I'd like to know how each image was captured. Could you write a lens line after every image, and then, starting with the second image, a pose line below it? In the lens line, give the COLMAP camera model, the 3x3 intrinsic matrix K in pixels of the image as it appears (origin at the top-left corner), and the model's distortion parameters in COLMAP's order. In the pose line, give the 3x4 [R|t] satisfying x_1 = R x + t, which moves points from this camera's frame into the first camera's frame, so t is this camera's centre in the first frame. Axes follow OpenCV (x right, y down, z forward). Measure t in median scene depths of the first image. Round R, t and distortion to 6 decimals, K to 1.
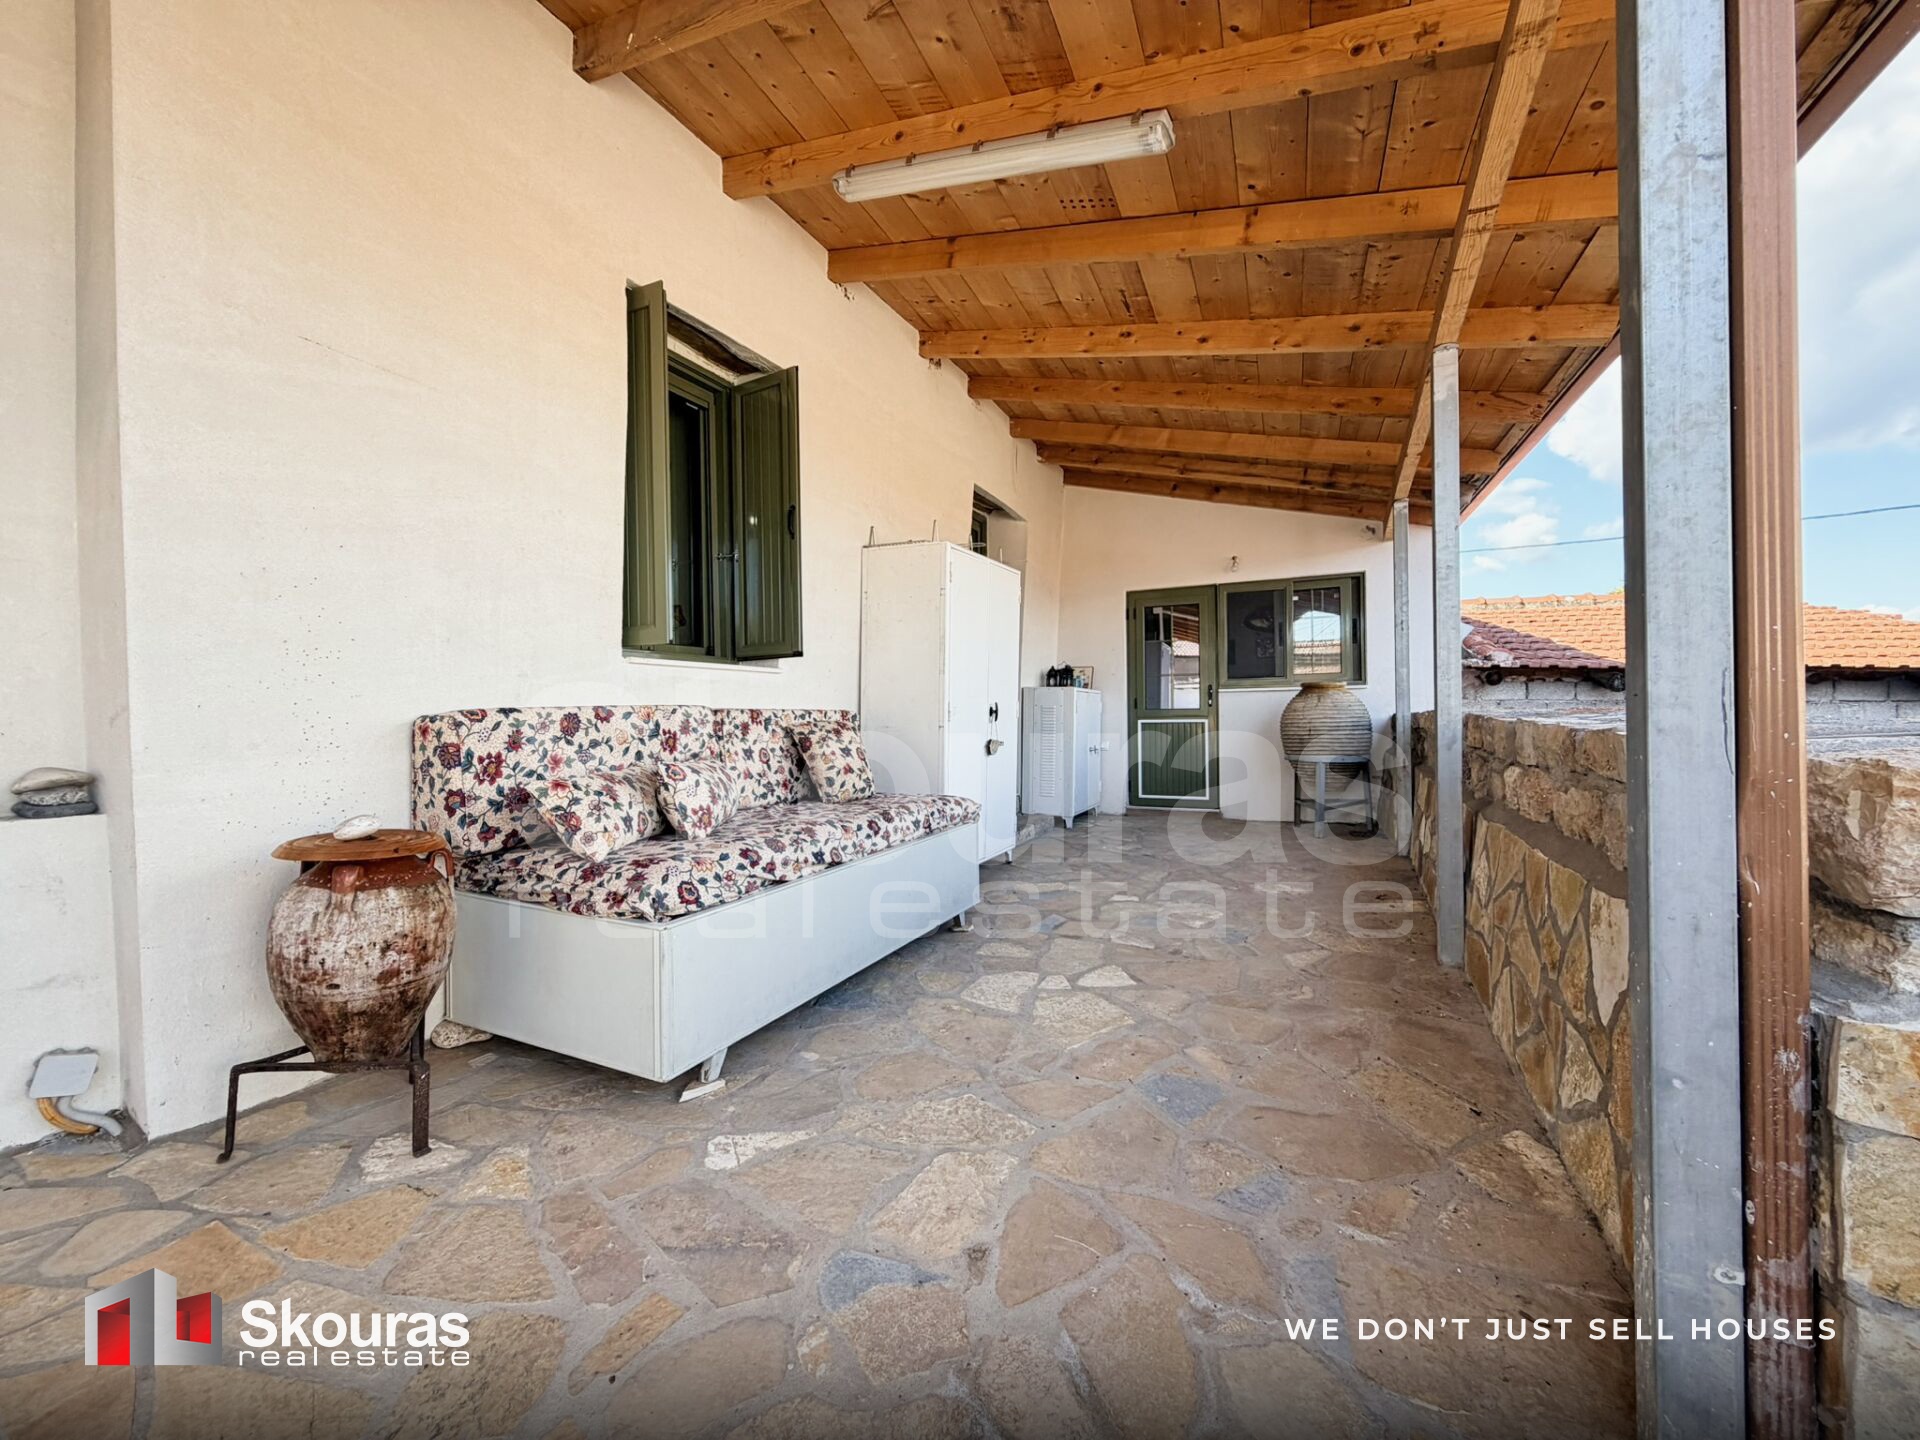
lens RADIAL K [[763.8, 0, 956.1], [0, 763.8, 721.2], [0, 0, 1]] dist [0.001281, -0.000679]
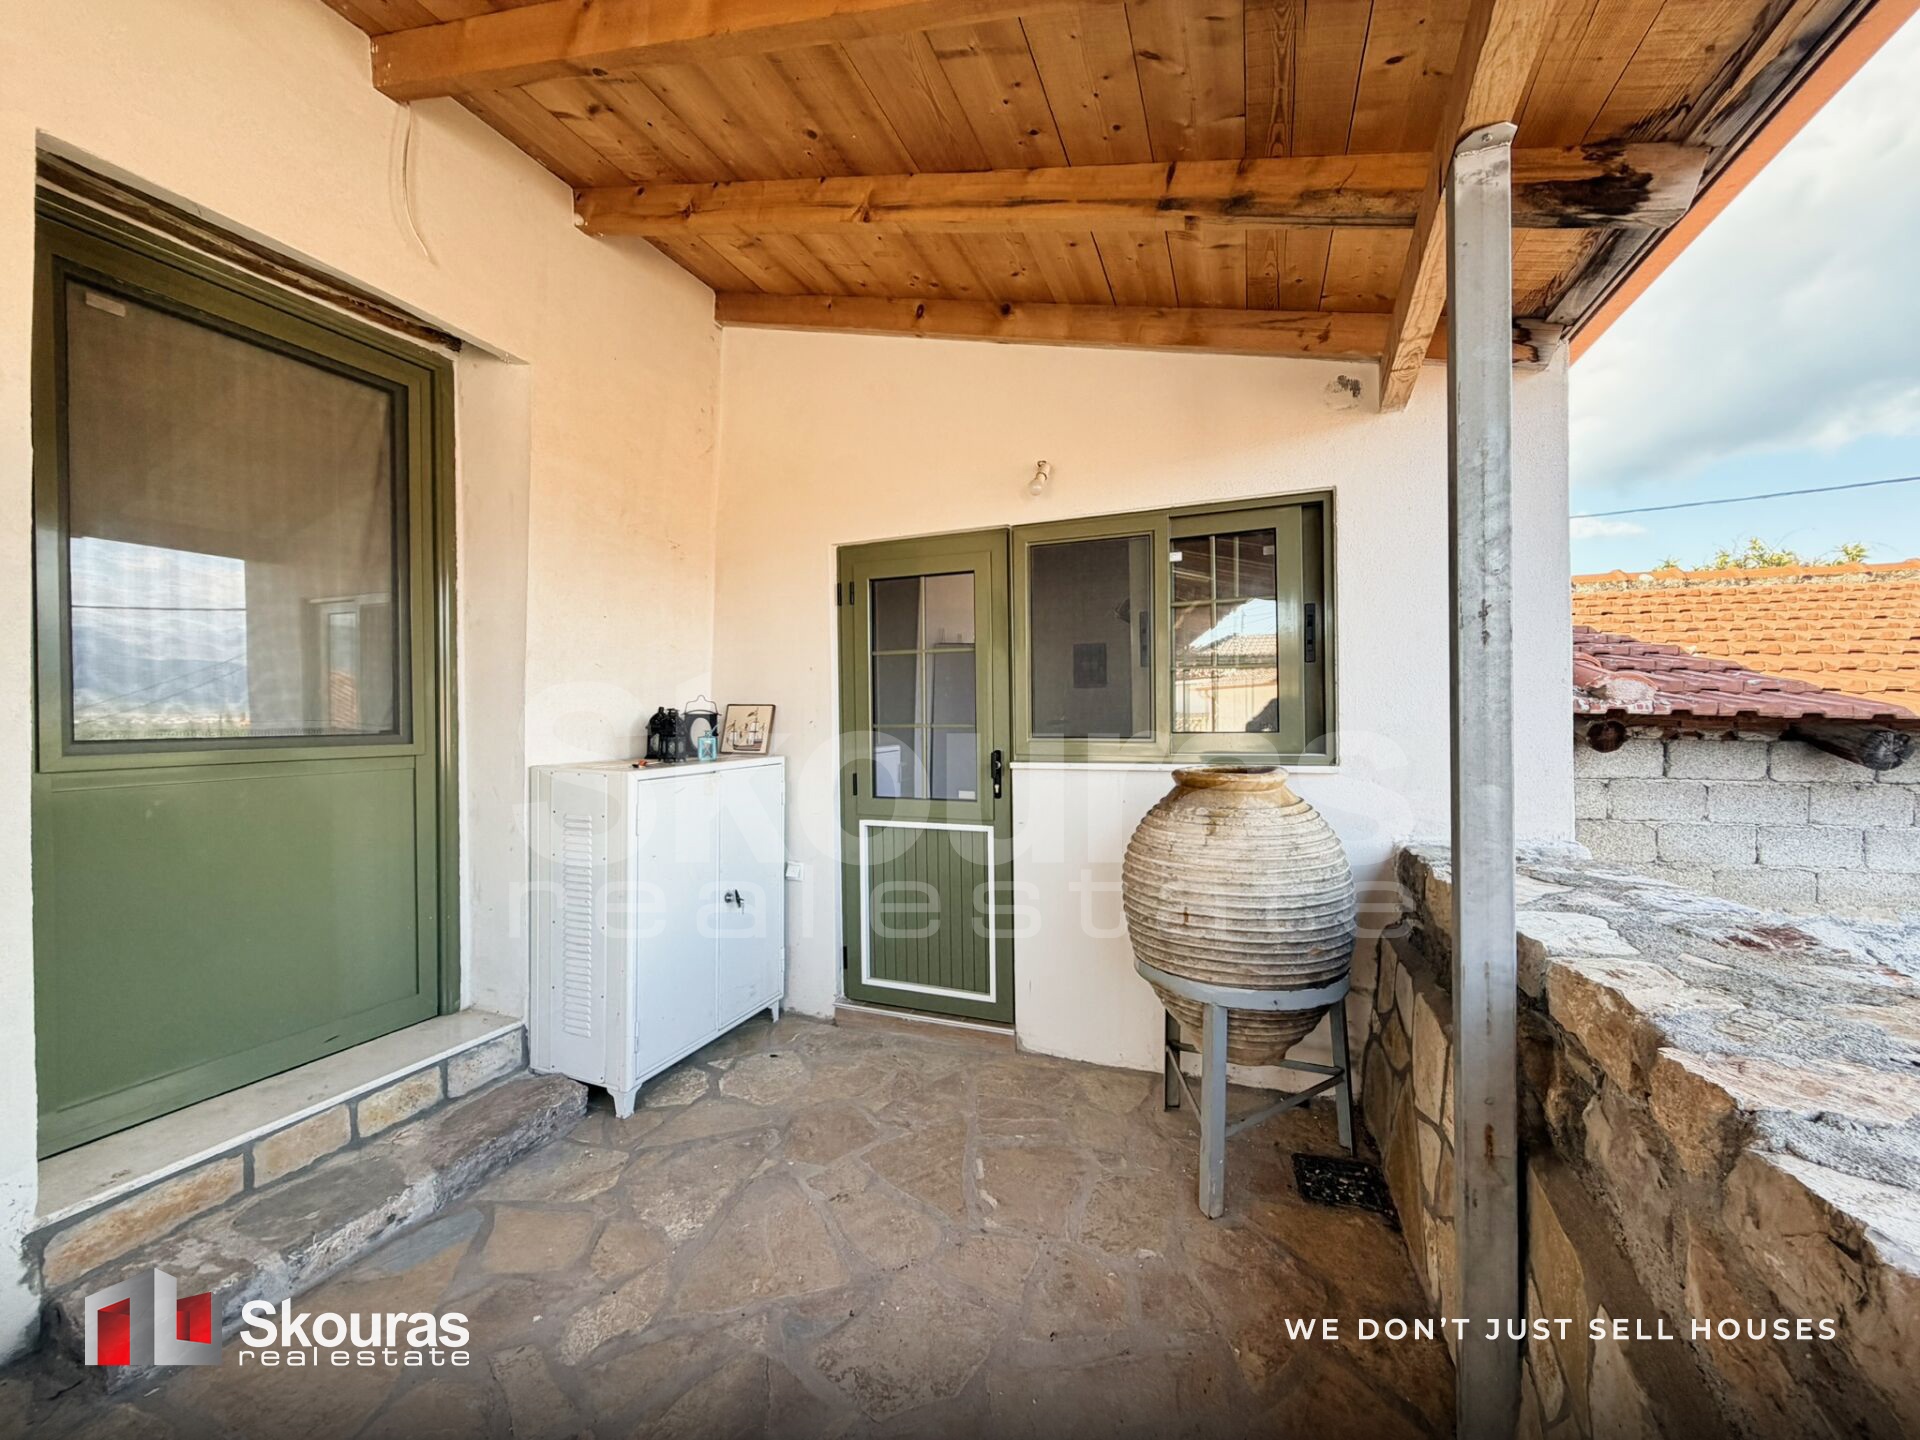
lens RADIAL K [[763.8, 0, 956.1], [0, 763.8, 721.2], [0, 0, 1]] dist [0.001281, -0.000679]
pose [[0.999025, -0.003222, 0.044032, 0.310358], [0.002715, 0.999929, 0.011572, -0.075801], [-0.044066, -0.011441, 0.998963, 0.591546]]
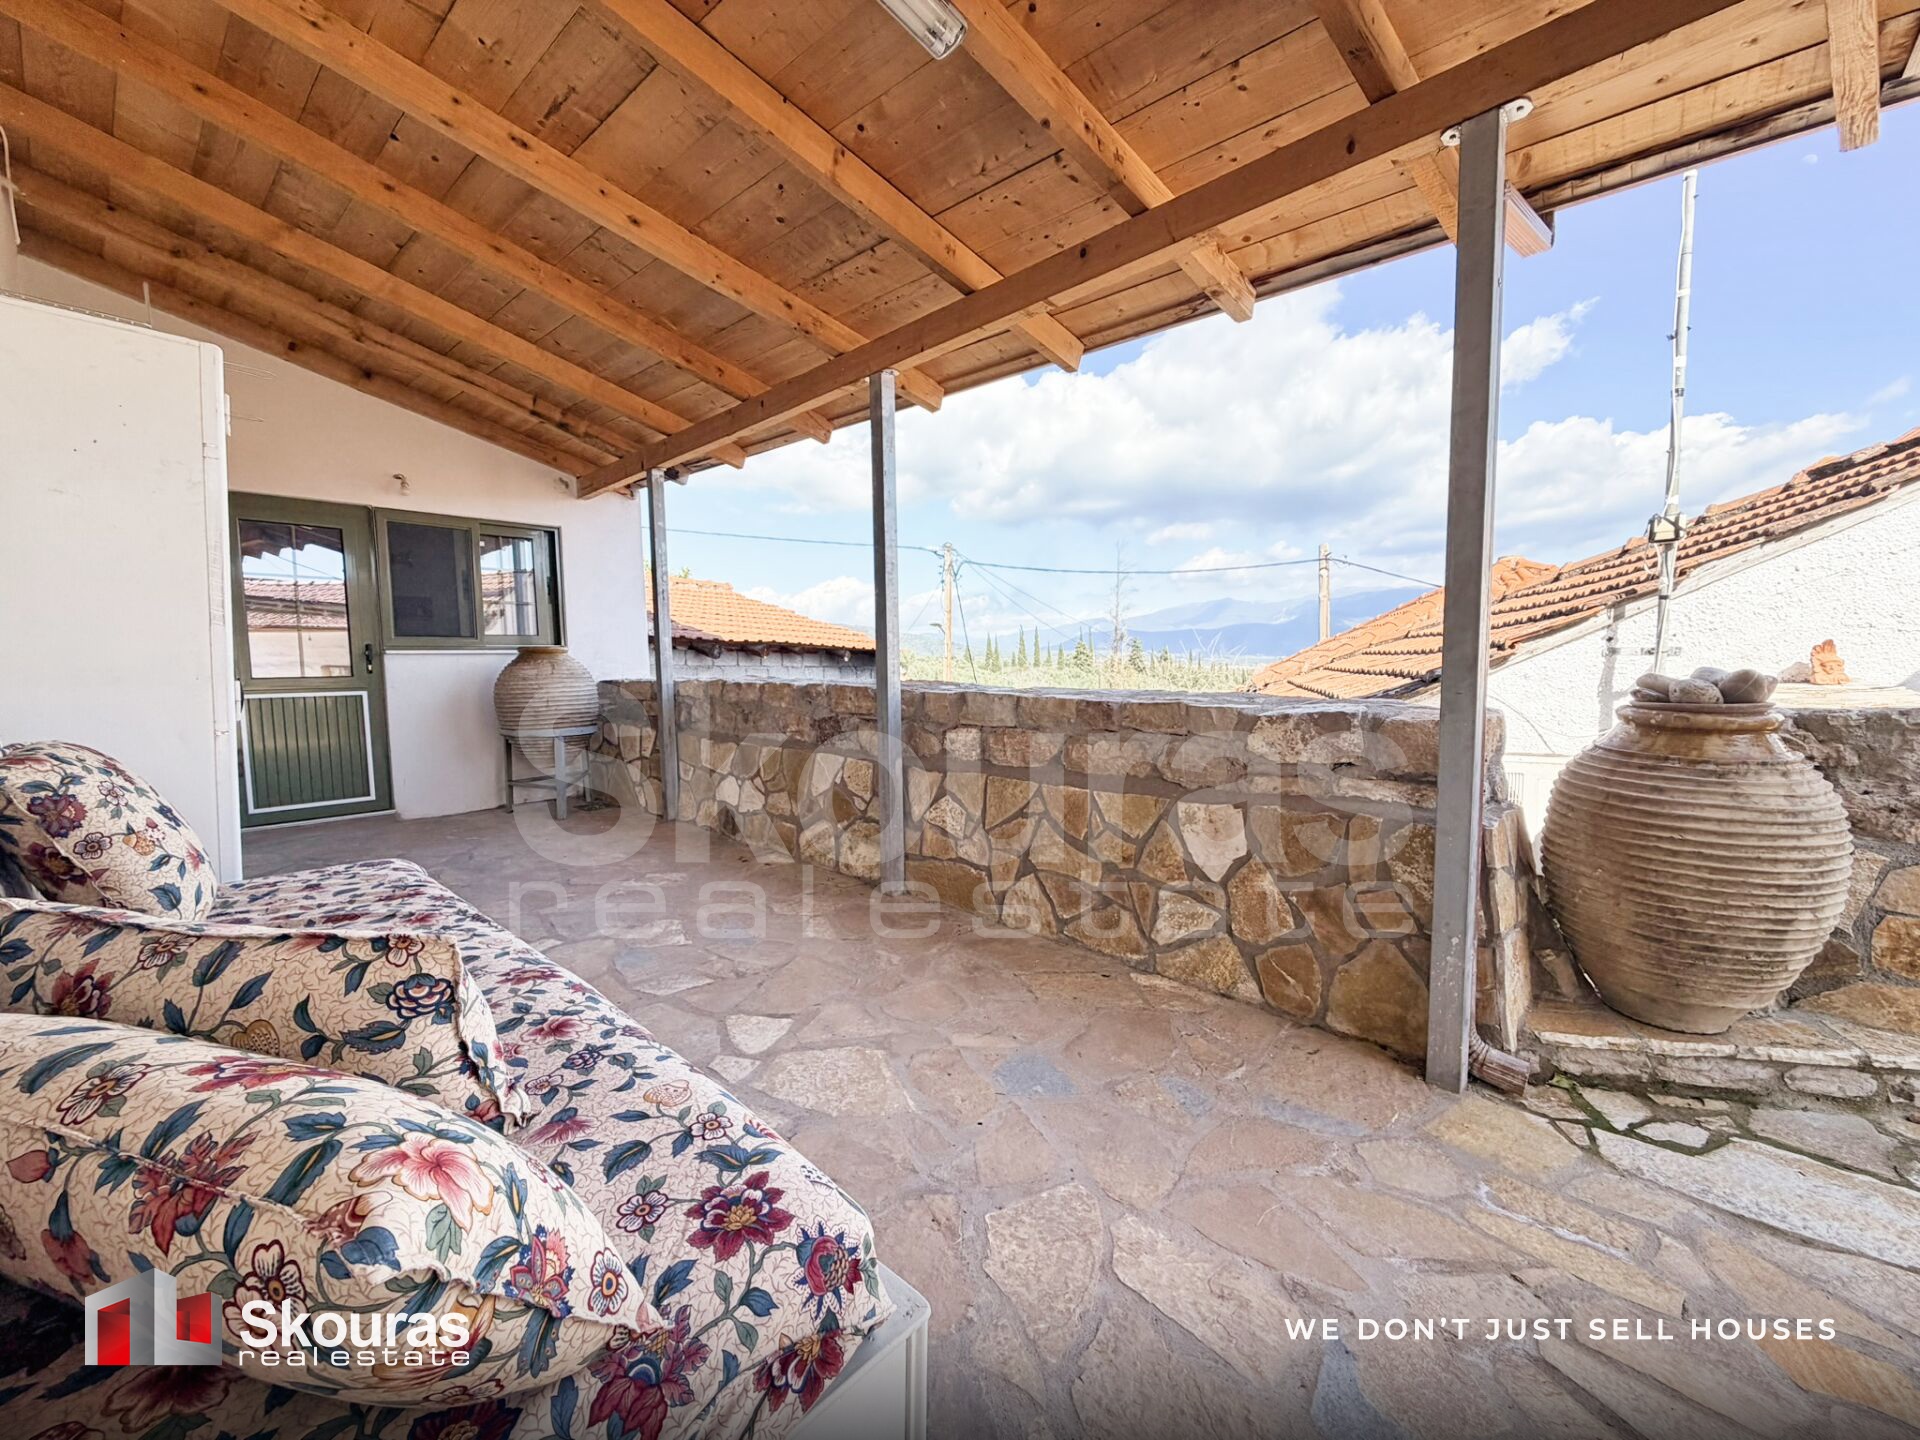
lens RADIAL K [[763.8, 0, 956.1], [0, 763.8, 721.2], [0, 0, 1]] dist [0.001281, -0.000679]
pose [[0.295373, -0.067982, 0.952960, -0.220591], [0.012028, 0.997651, 0.067442, -0.017499], [-0.955306, -0.008458, 0.295496, 0.261828]]
